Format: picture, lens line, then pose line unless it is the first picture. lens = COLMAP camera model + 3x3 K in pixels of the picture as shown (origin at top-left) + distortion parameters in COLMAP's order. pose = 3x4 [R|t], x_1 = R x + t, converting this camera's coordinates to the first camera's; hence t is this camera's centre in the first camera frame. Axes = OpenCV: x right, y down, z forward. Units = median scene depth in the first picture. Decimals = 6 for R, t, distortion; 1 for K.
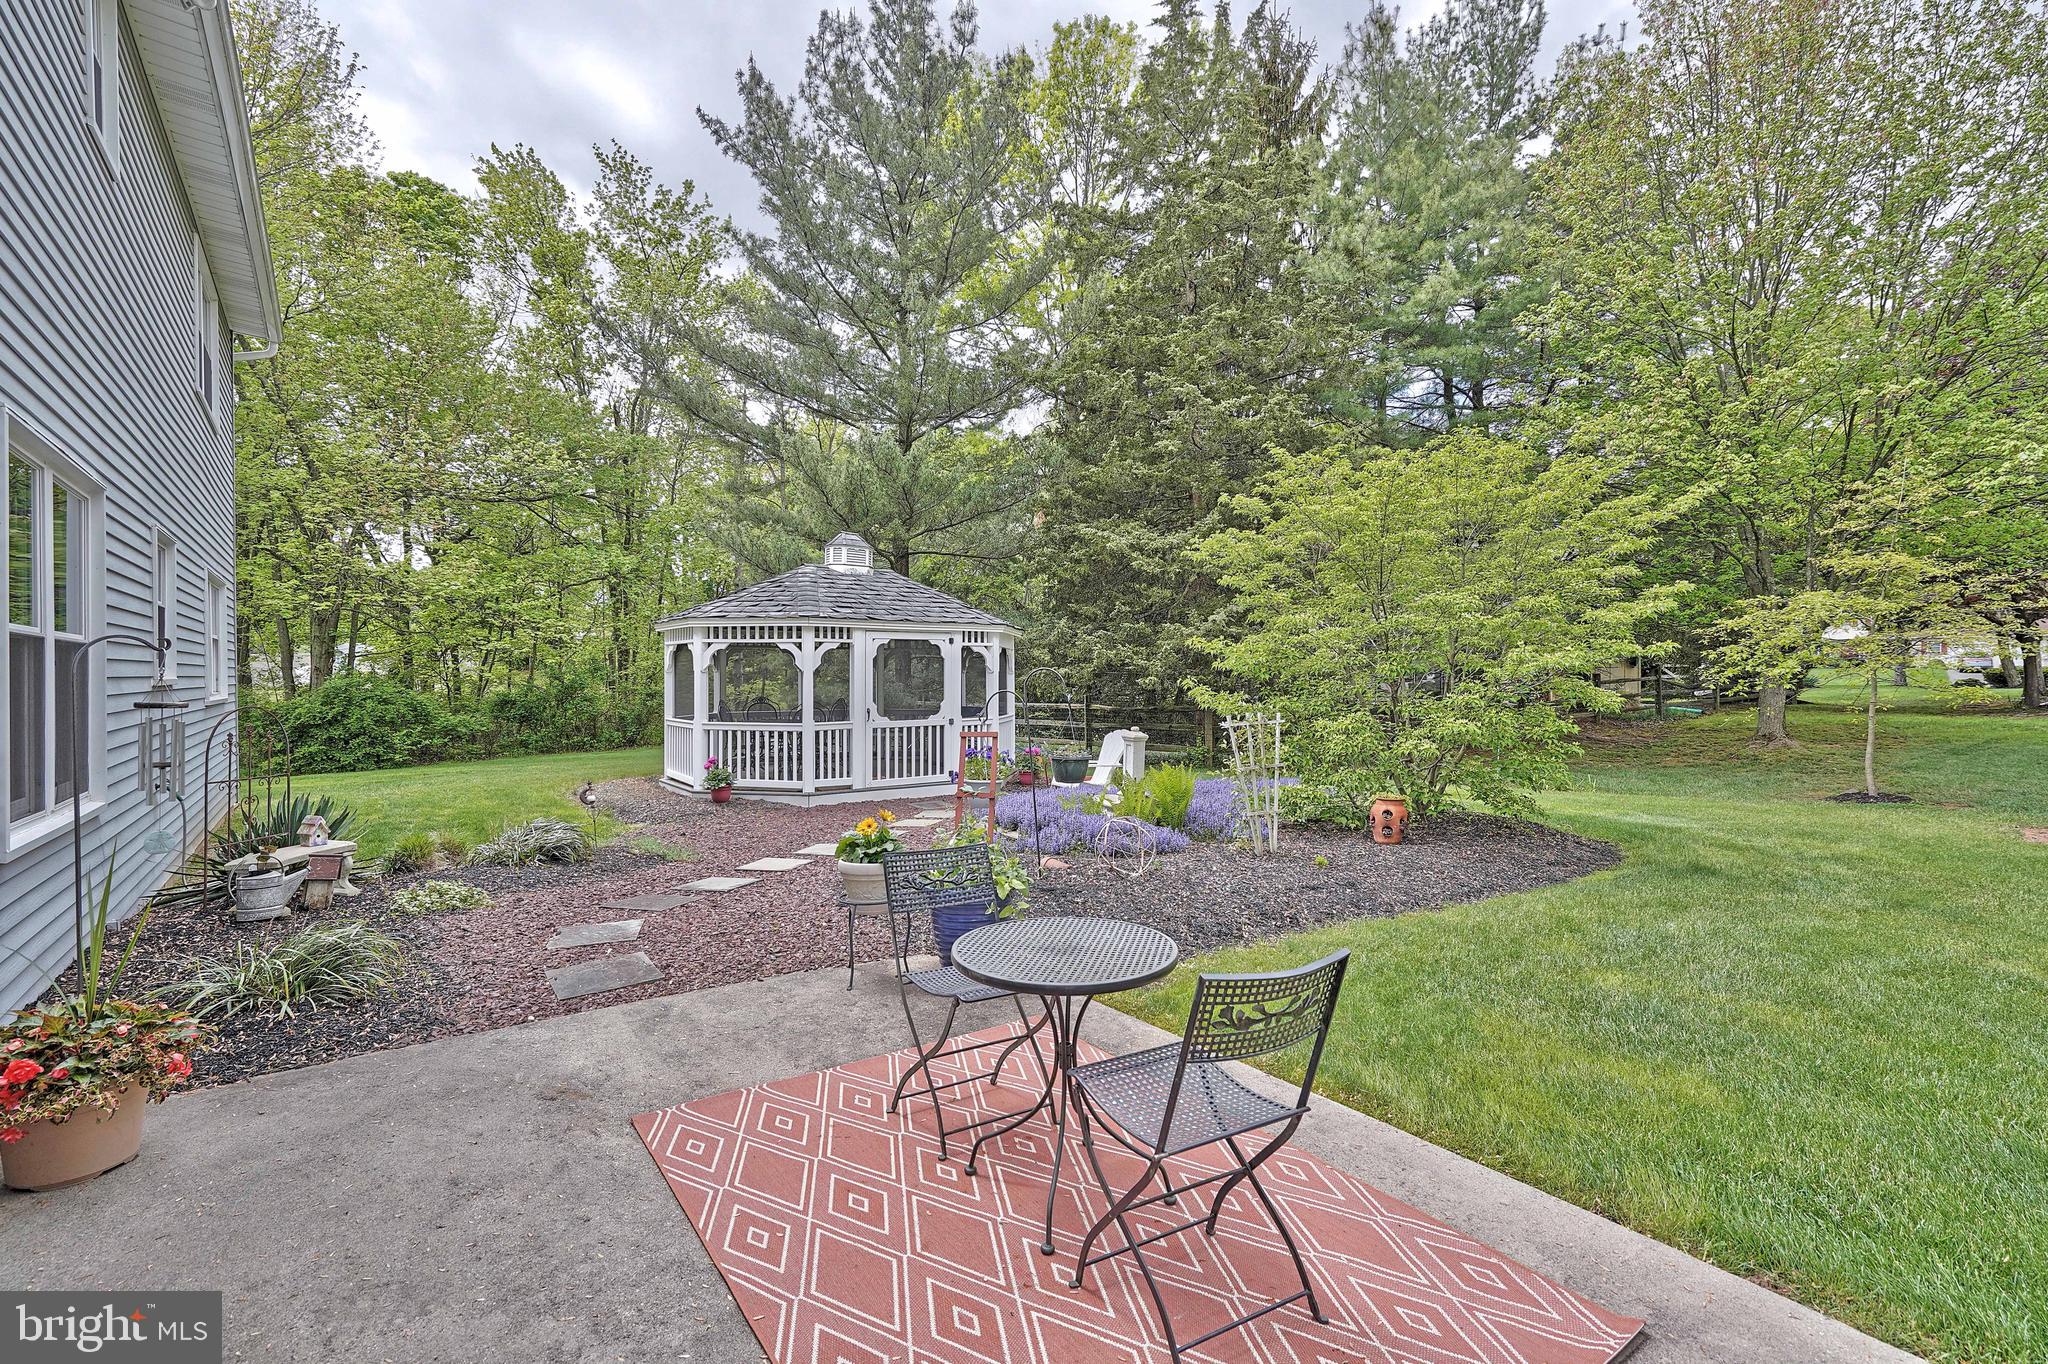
lens RADIAL K [[939.4, 0, 1024.0], [0, 939.4, 682.0], [0, 0, 1]] dist [0.001369, 0.000188]
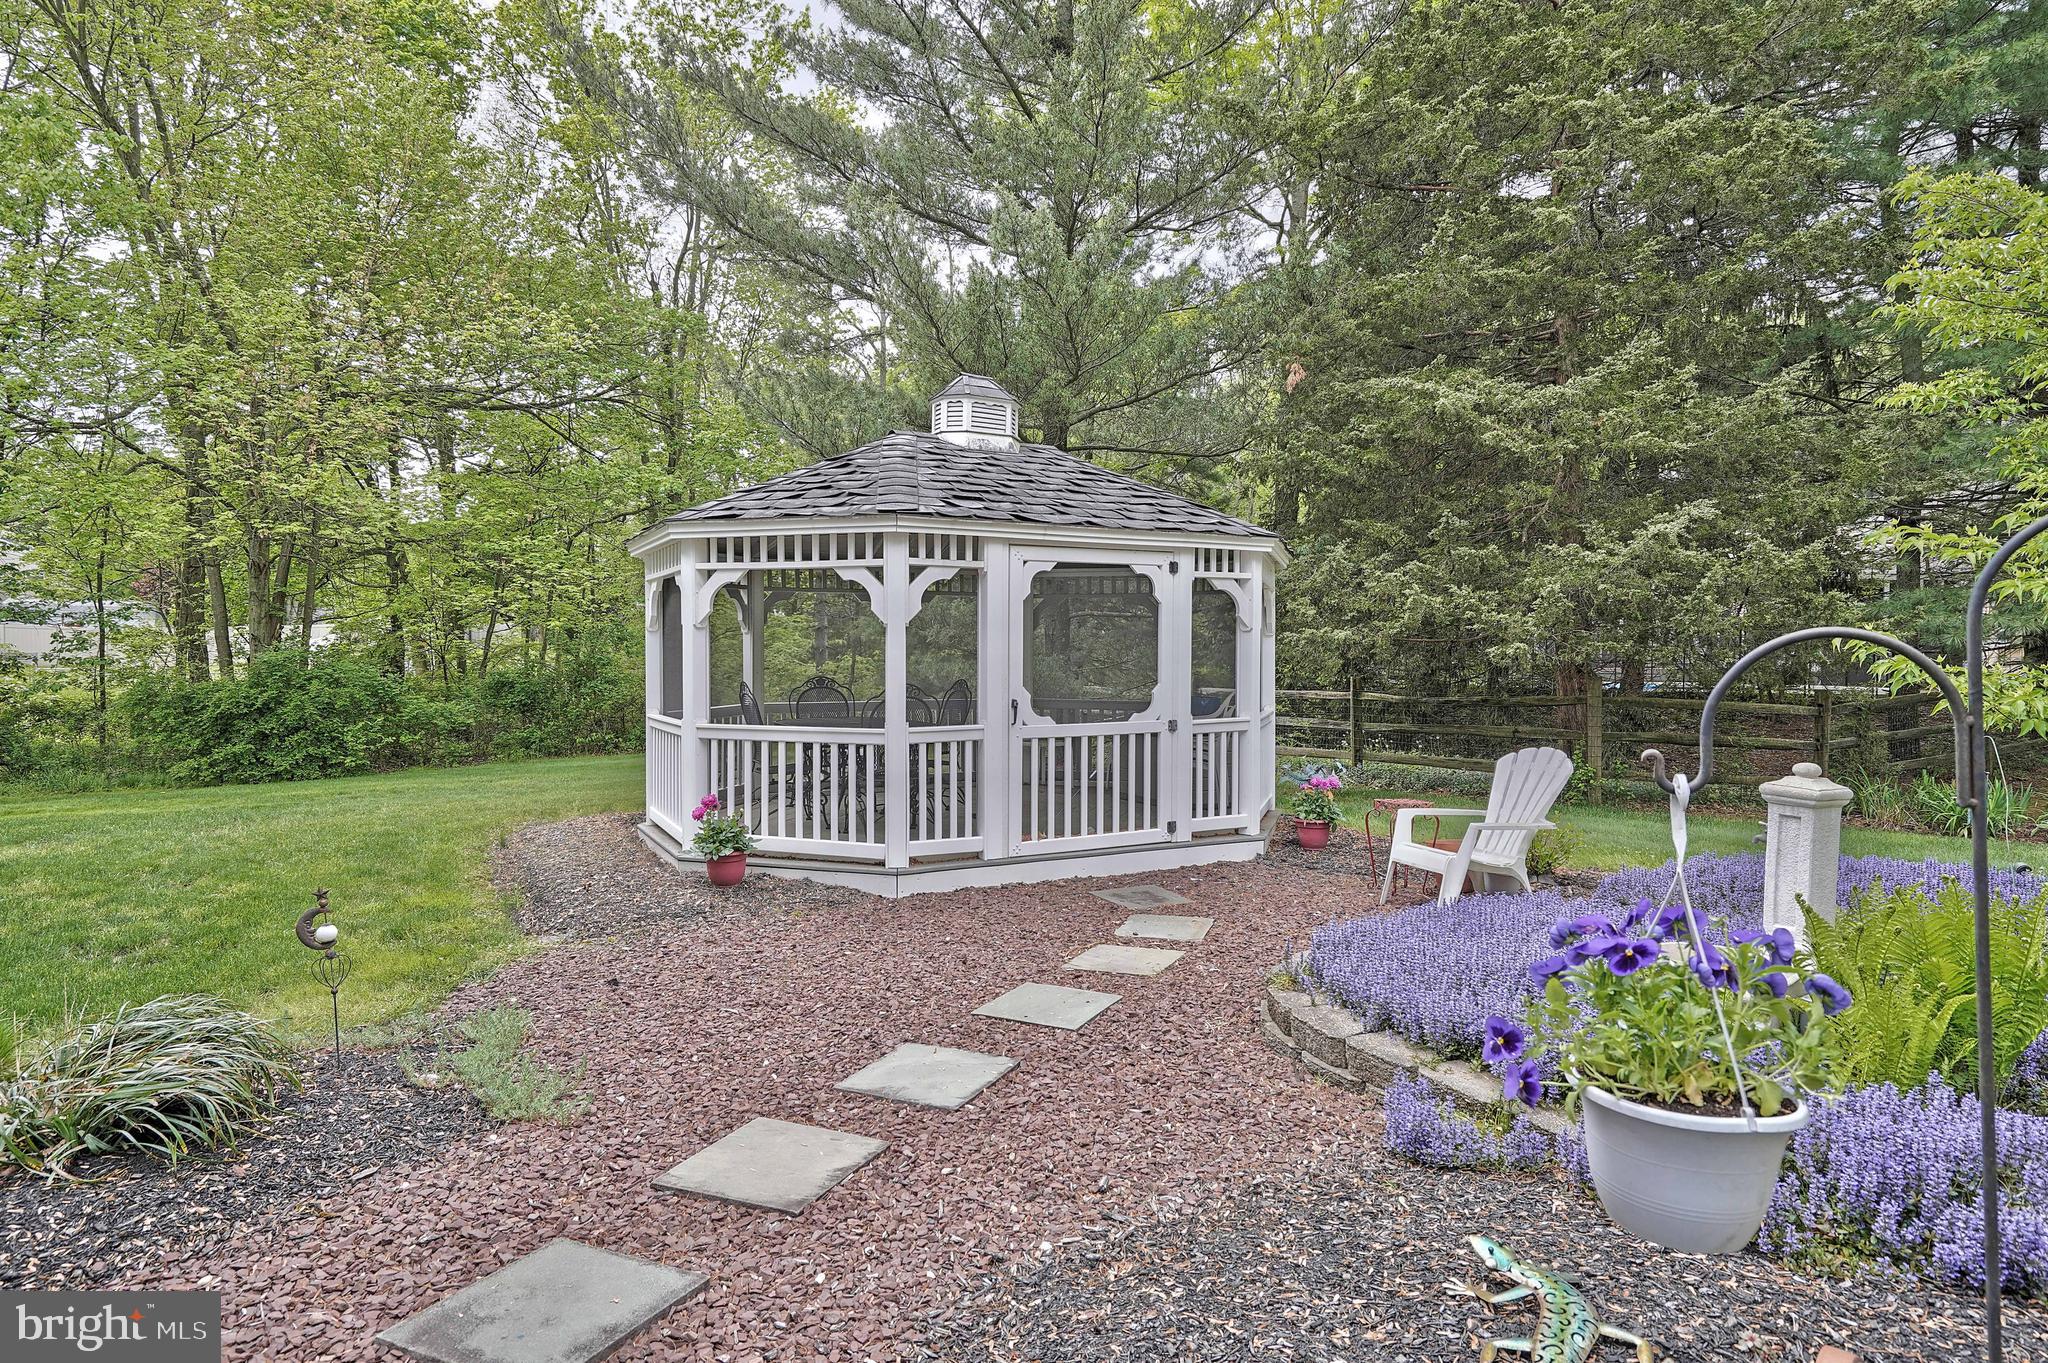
lens RADIAL K [[1133.7, 0, 1024.0], [0, 1133.7, 681.5], [0, 0, 1]] dist [-0.000260, -0.000133]
pose [[0.990841, 0.004076, -0.134973, -0.075654], [-0.001891, 0.999865, 0.016309, 0.008288], [0.135021, -0.015905, 0.990715, 0.384648]]
